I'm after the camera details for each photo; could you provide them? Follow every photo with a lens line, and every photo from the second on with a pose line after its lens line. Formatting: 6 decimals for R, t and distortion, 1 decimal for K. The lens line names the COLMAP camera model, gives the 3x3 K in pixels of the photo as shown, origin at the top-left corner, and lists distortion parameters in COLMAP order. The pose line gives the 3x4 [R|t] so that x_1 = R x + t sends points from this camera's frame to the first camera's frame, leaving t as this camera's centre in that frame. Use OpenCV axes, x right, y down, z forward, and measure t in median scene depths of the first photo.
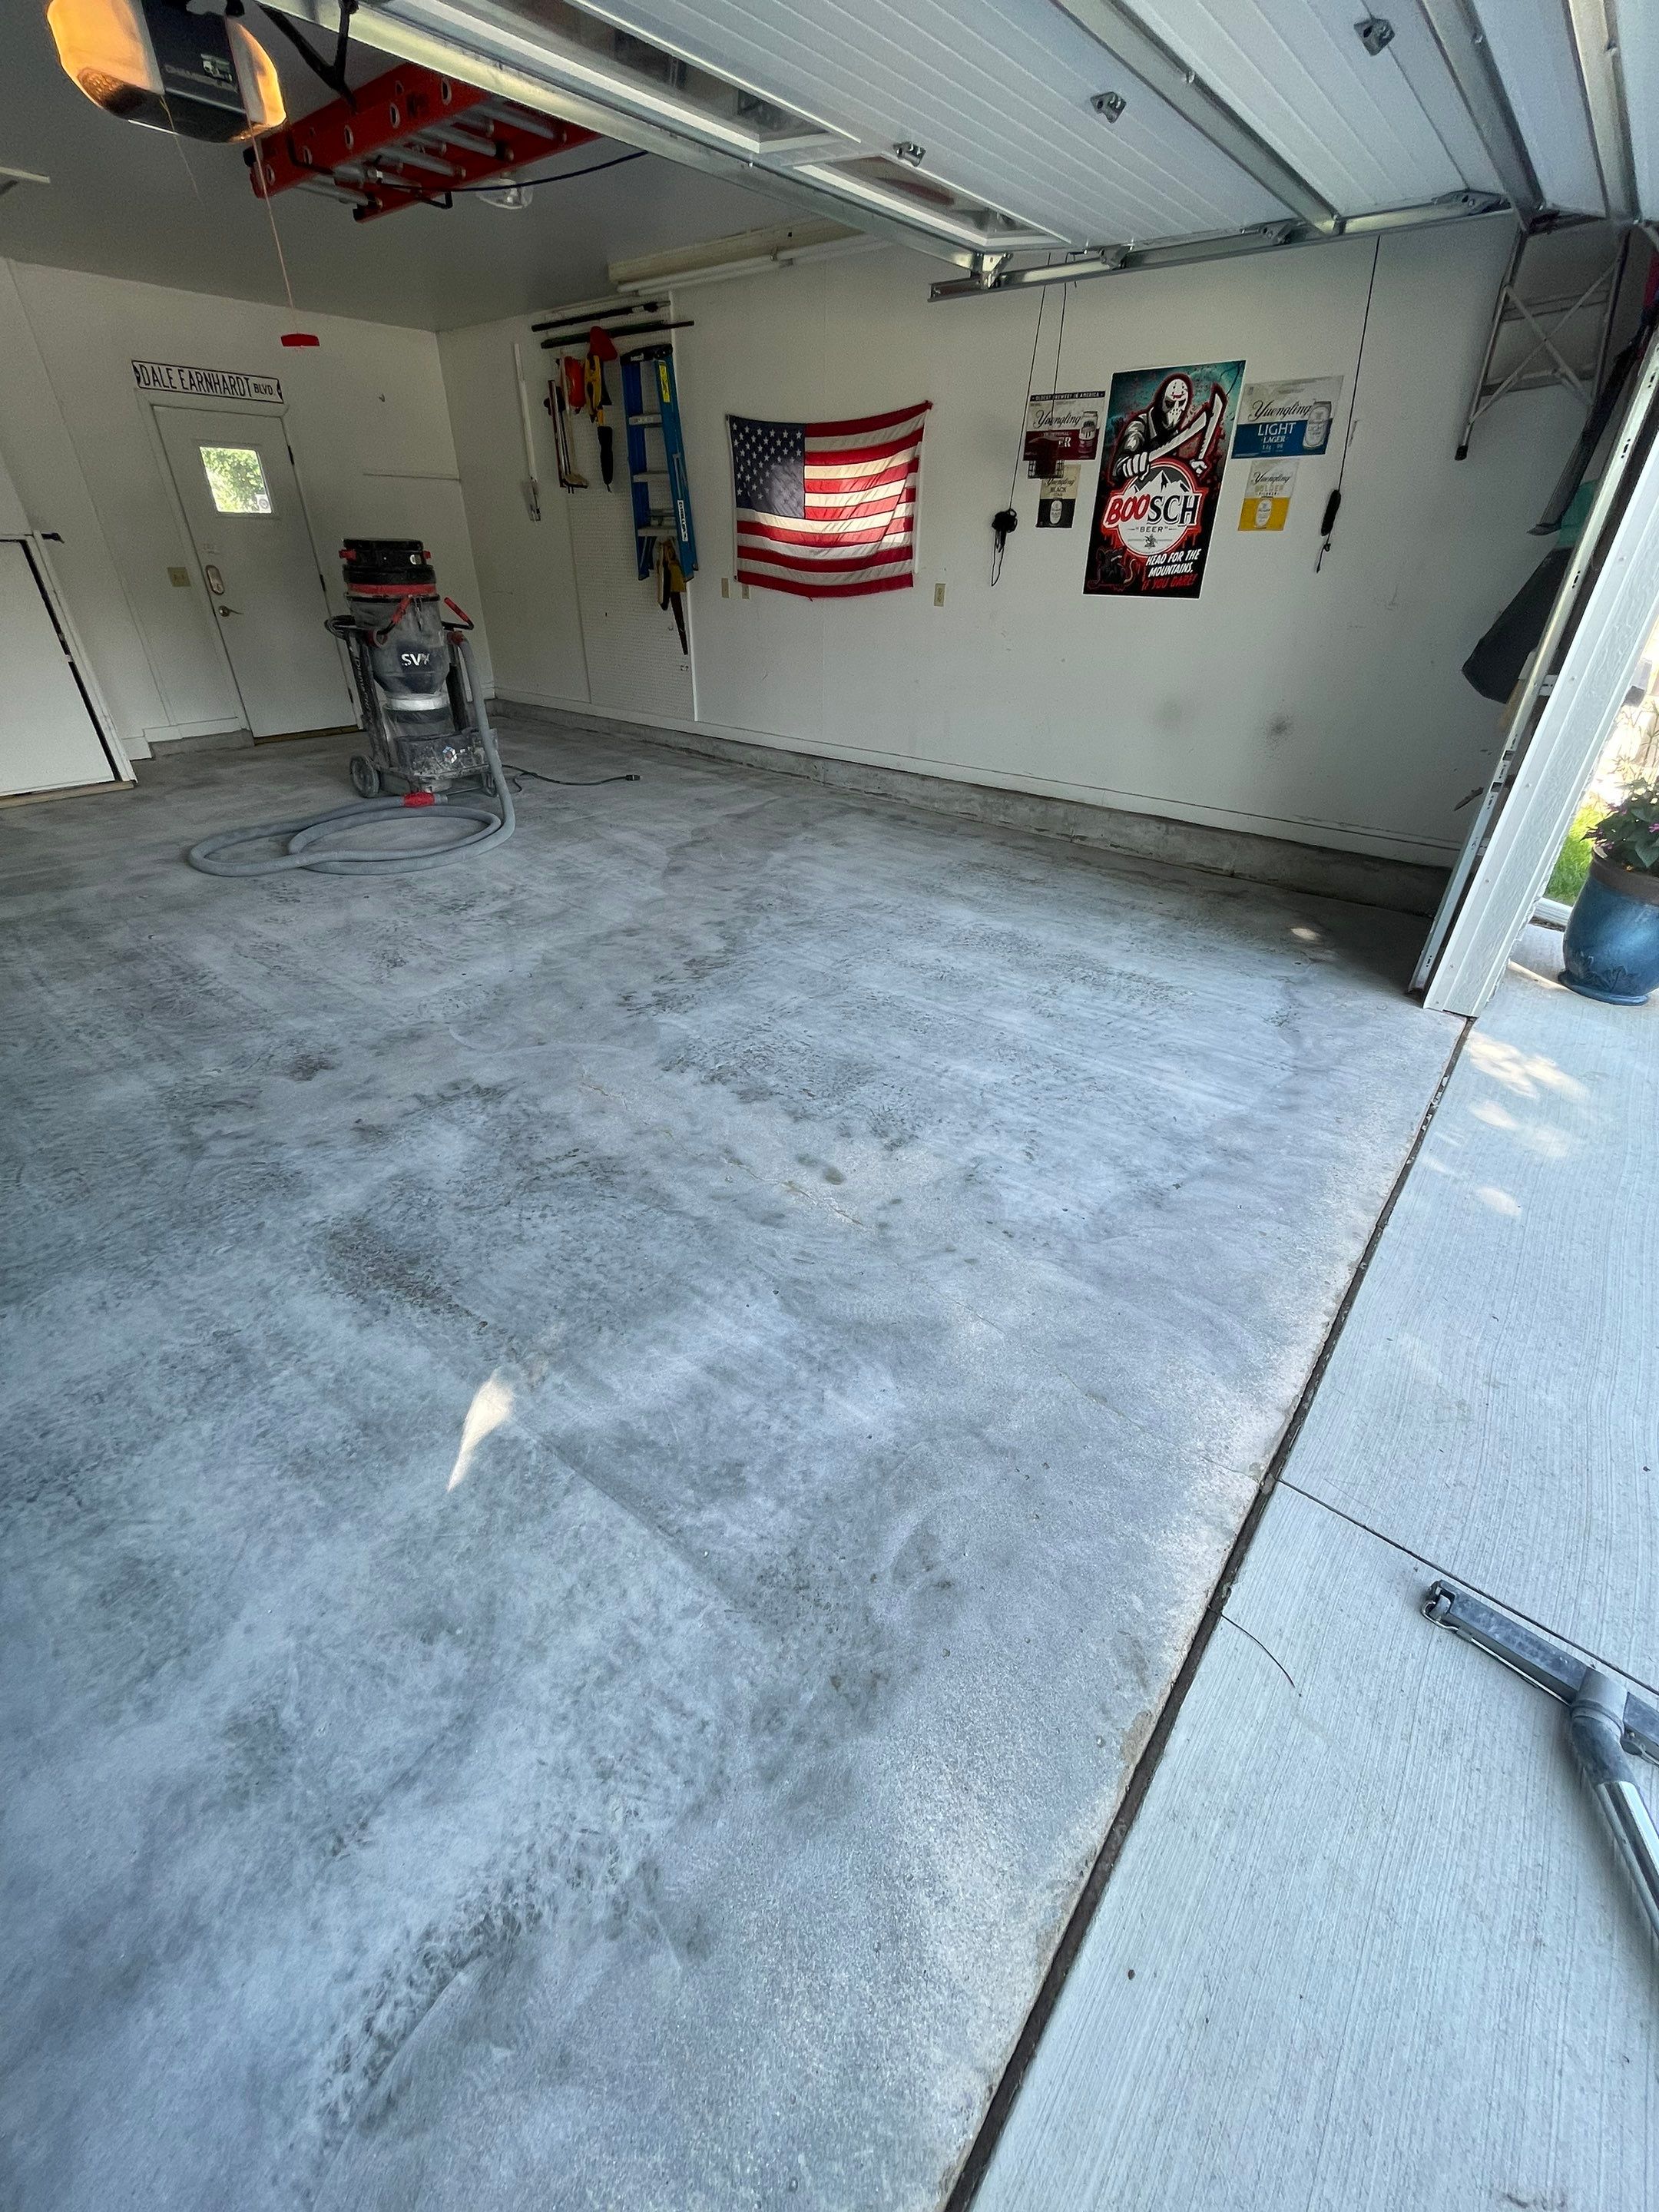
lens RADIAL K [[891.0, 0, 827.9], [0, 891.0, 1103.0], [0, 0, 1]] dist [-0.001946, -0.000892]
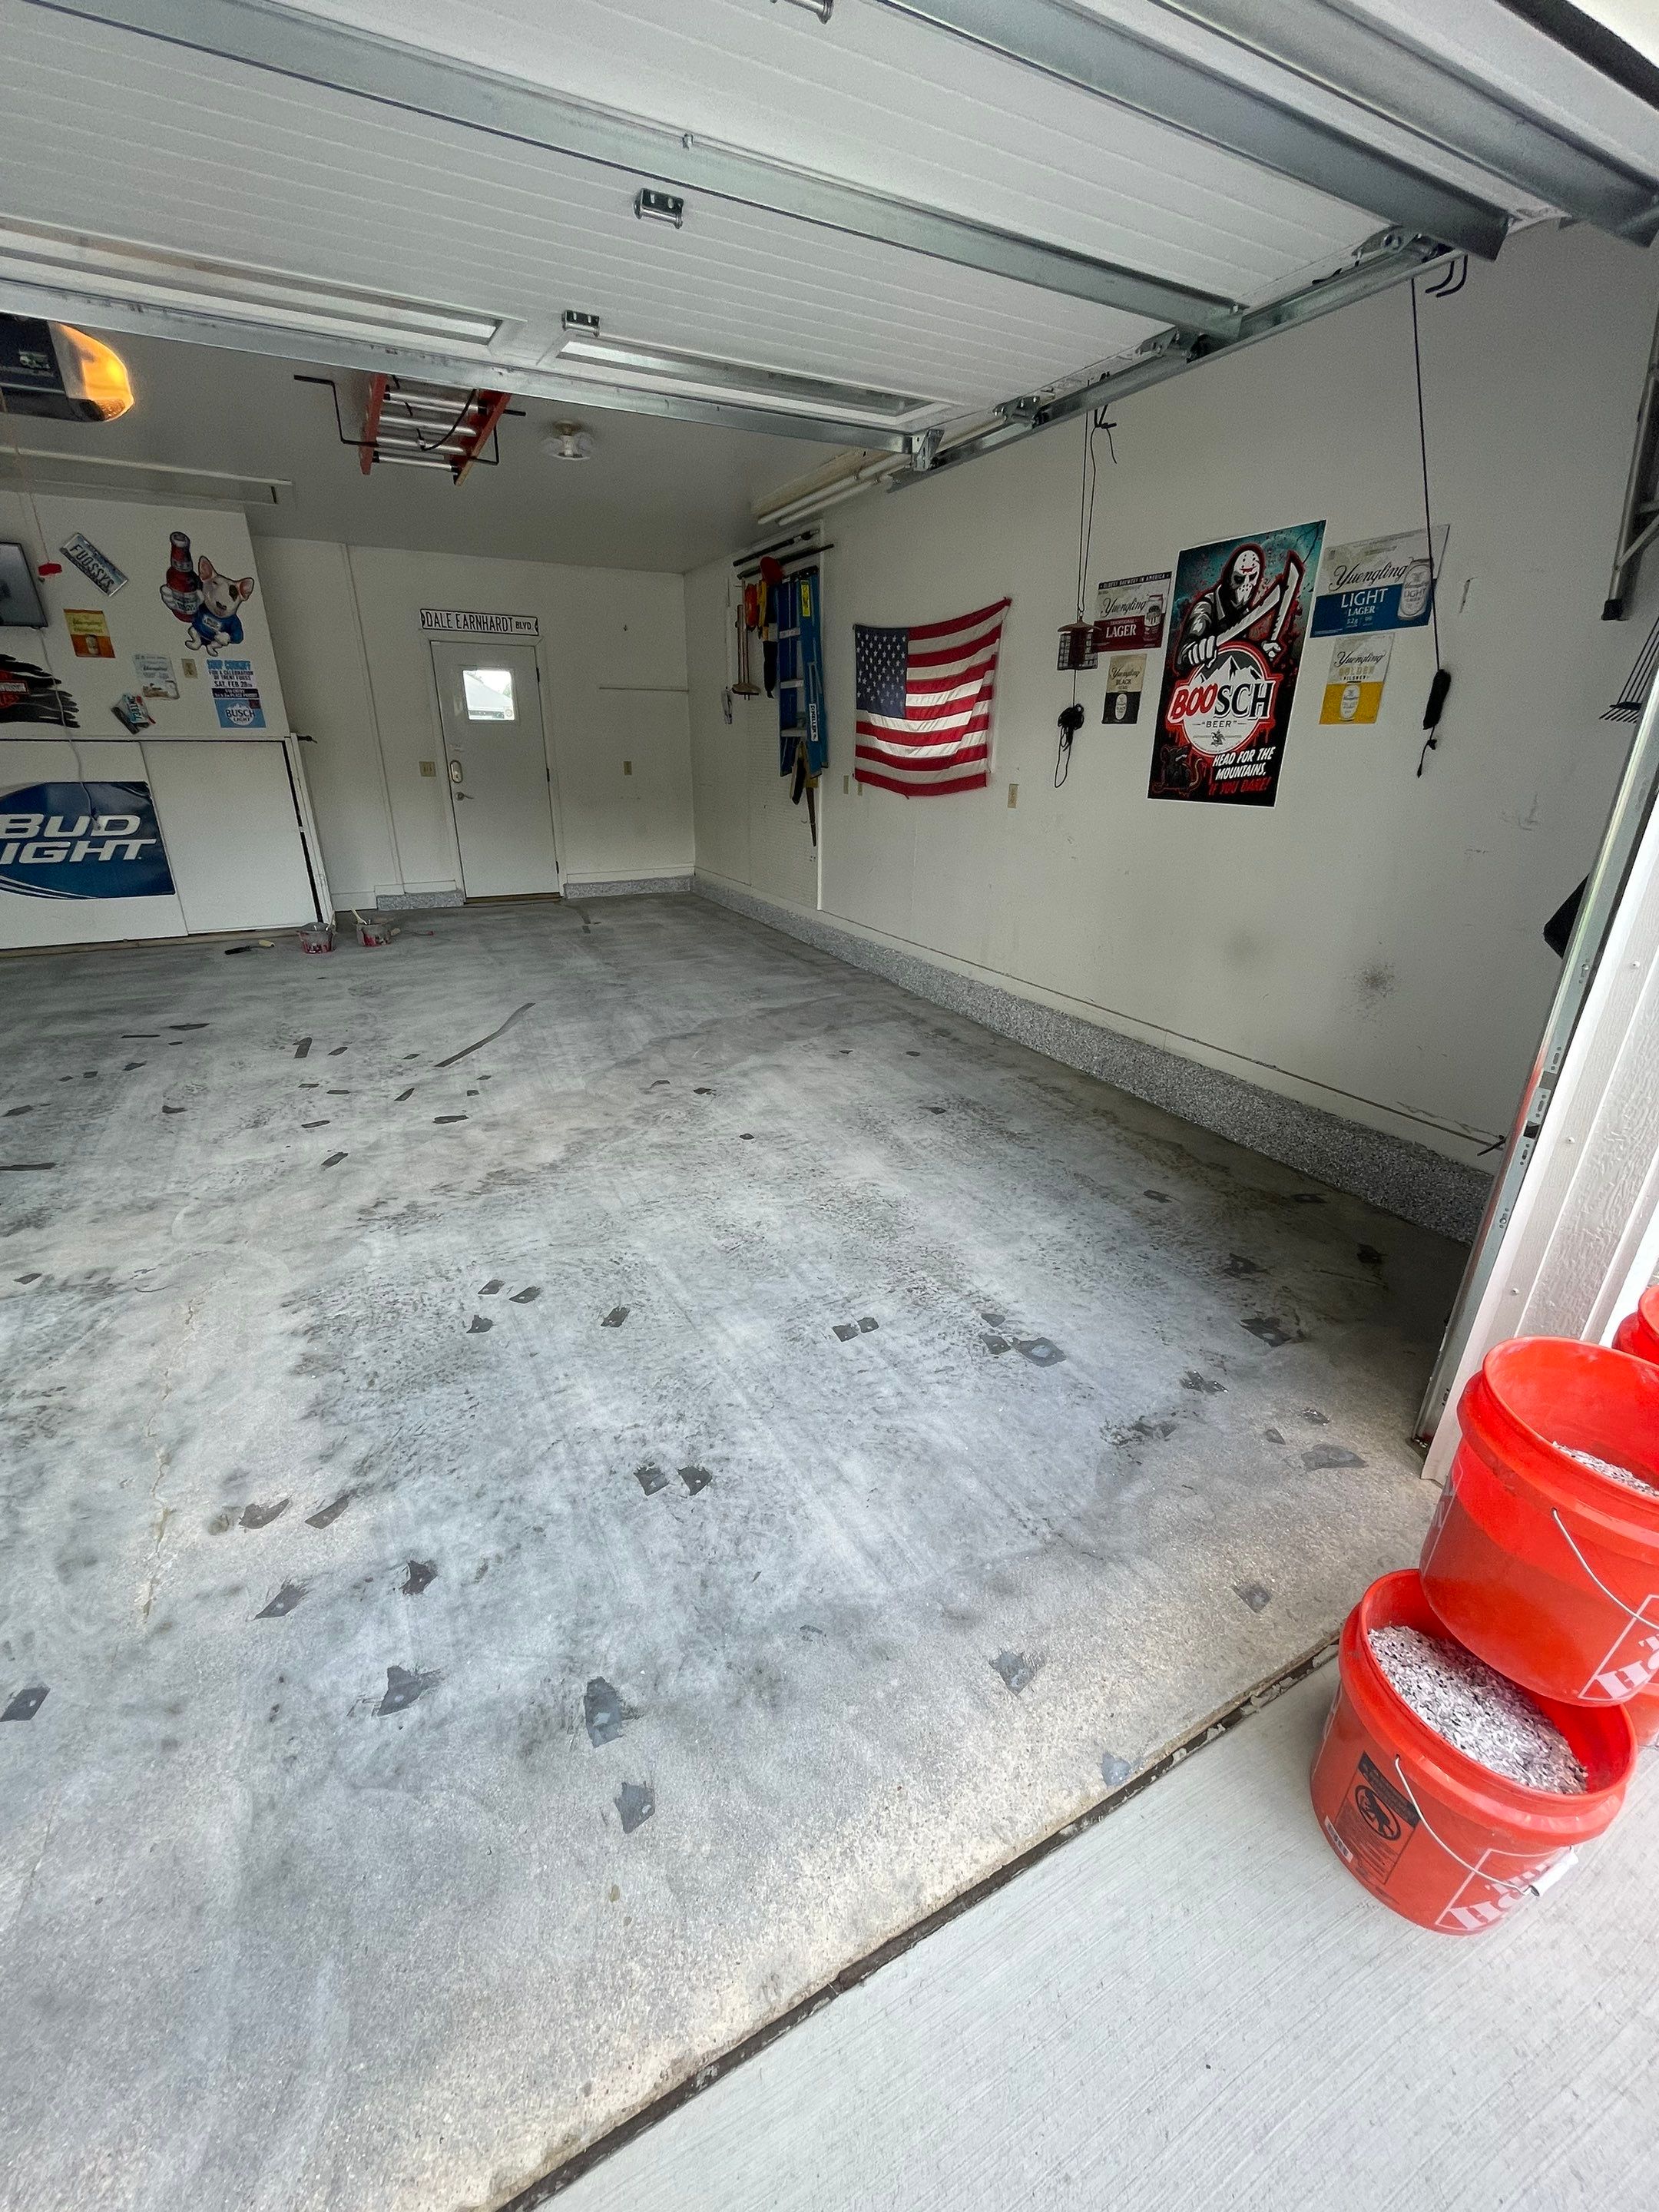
lens RADIAL K [[891.0, 0, 827.9], [0, 891.0, 1103.0], [0, 0, 1]] dist [-0.001946, -0.000892]
pose [[0.920555, 0.144392, -0.362946, 0.391357], [-0.206615, 0.968537, -0.138731, -0.144963], [0.331495, 0.202699, 0.921425, 0.236573]]
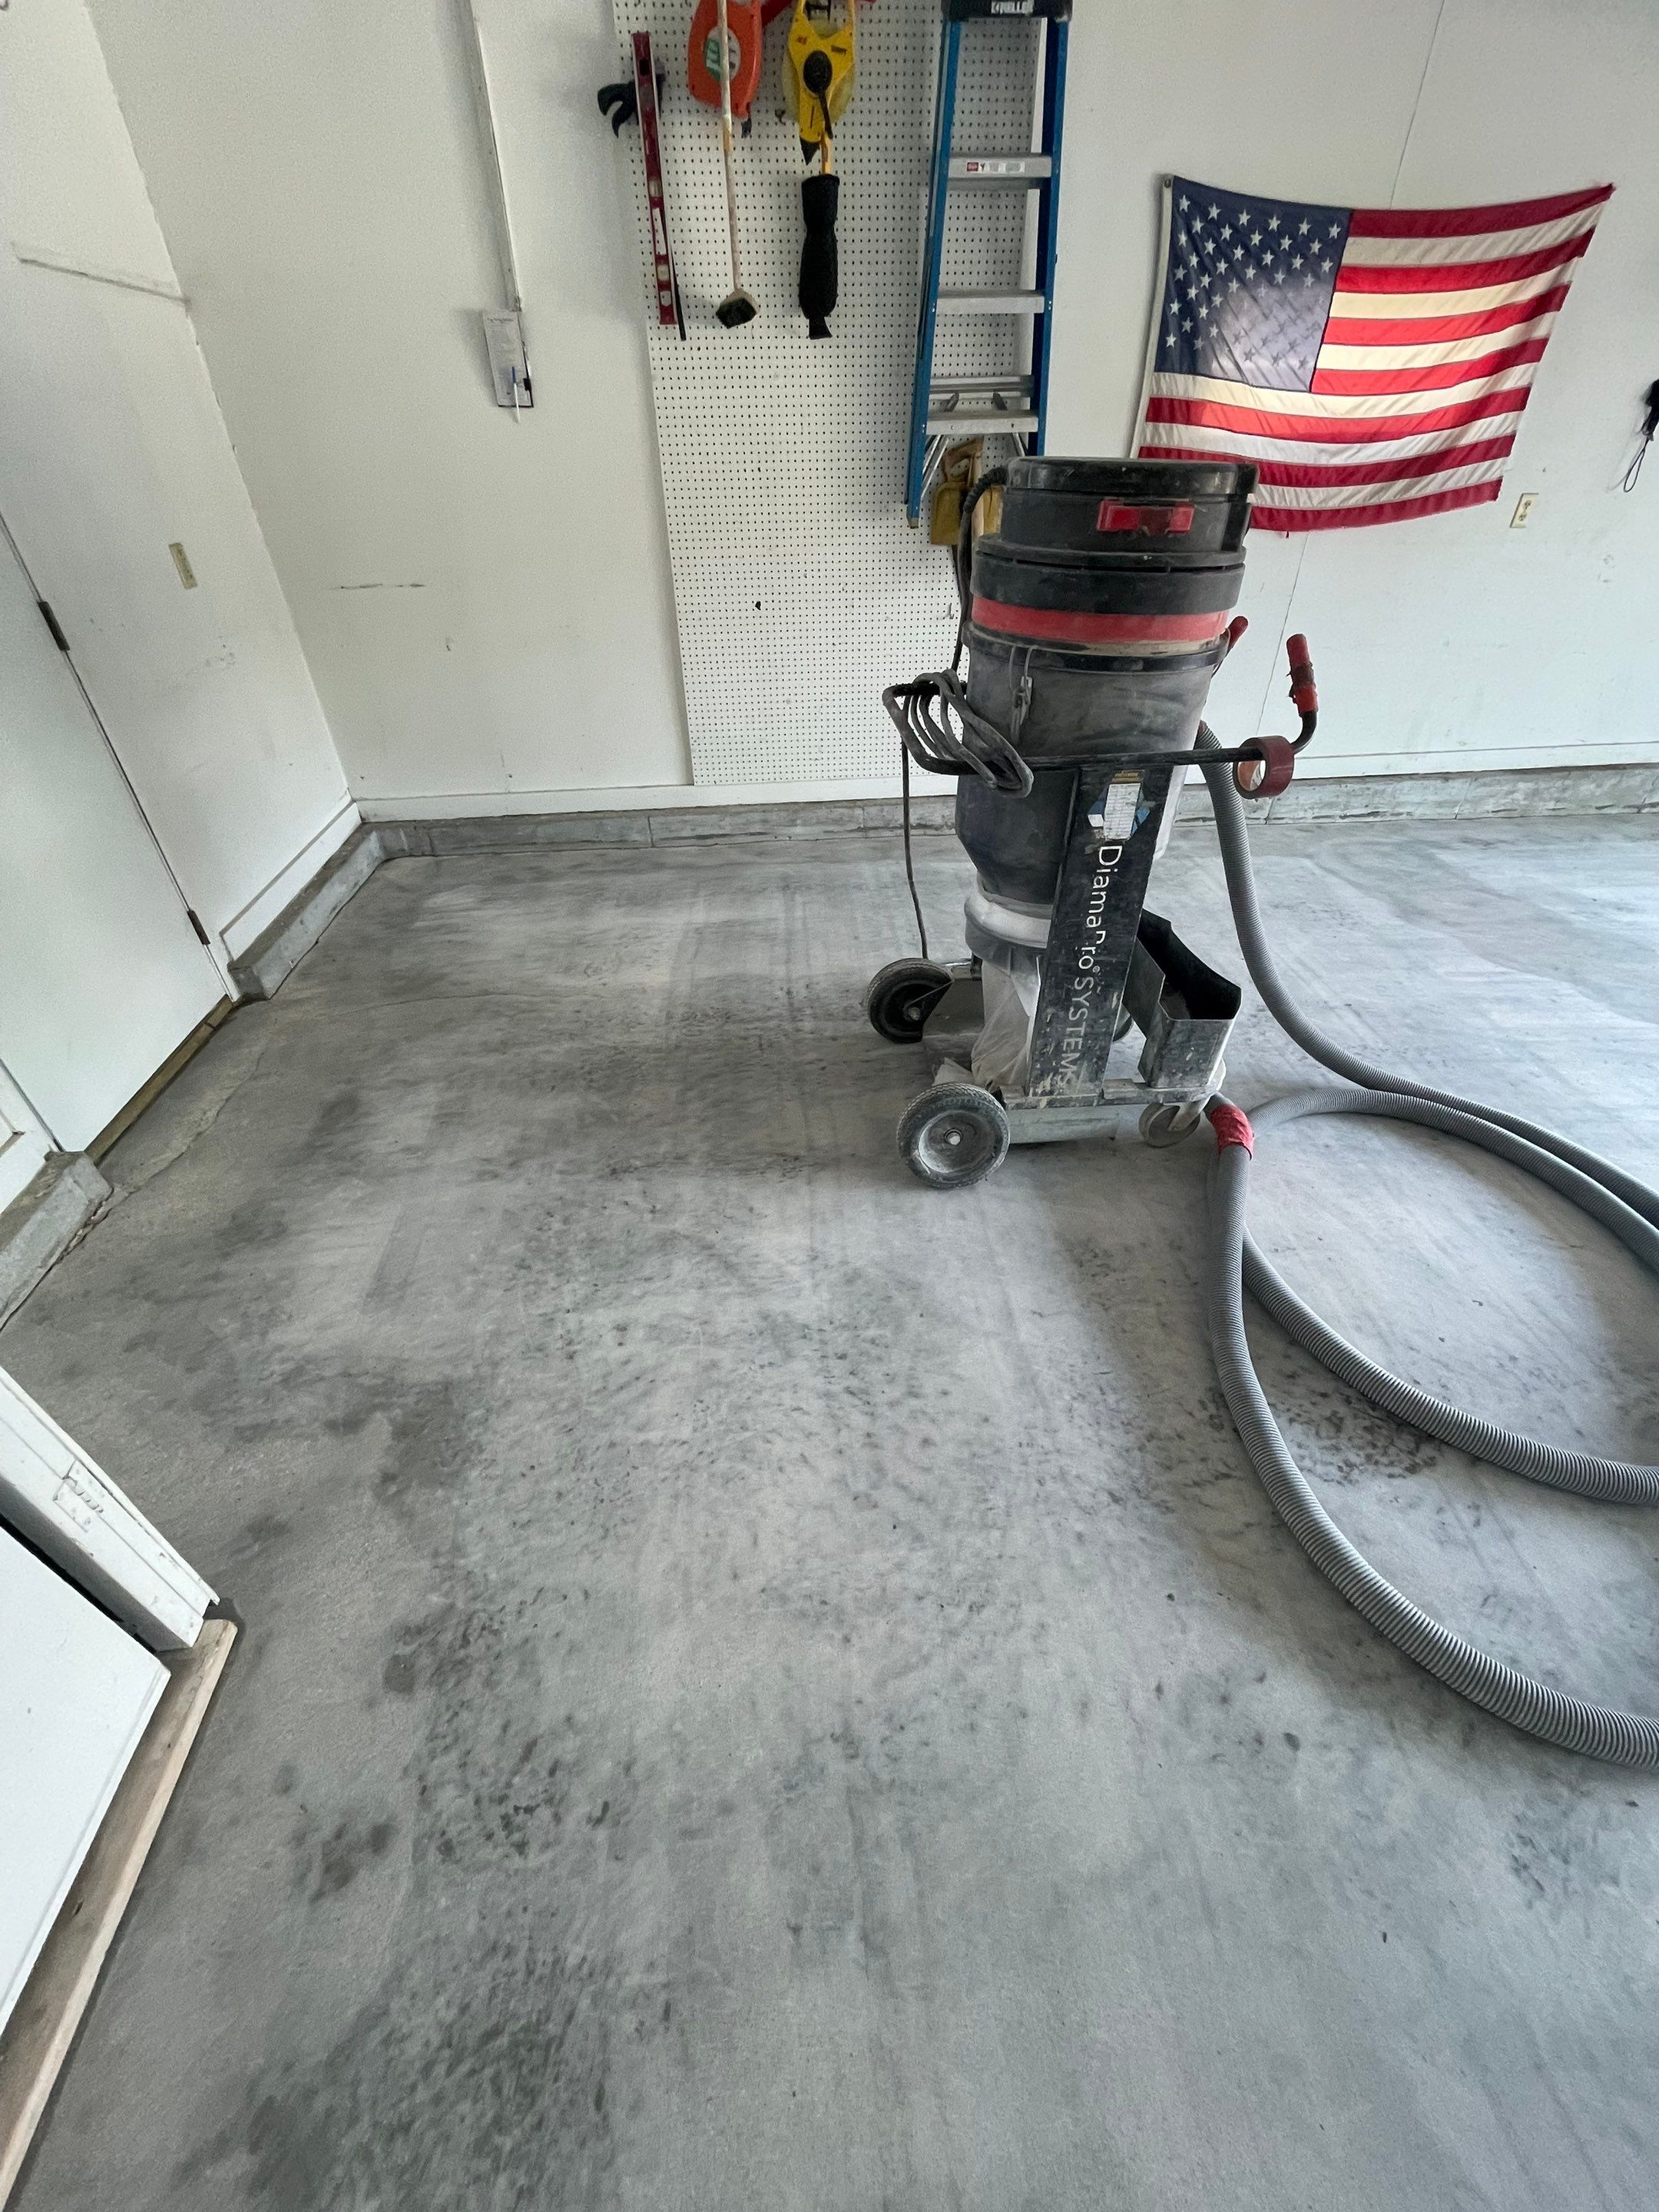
lens RADIAL K [[891.0, 0, 827.9], [0, 891.0, 1103.0], [0, 0, 1]] dist [-0.001946, -0.000892]
pose [[0.715290, -0.439219, 0.543550, -0.995261], [0.393291, 0.895943, 0.206417, -0.629828], [-0.577652, 0.066126, 0.813600, 0.963102]]
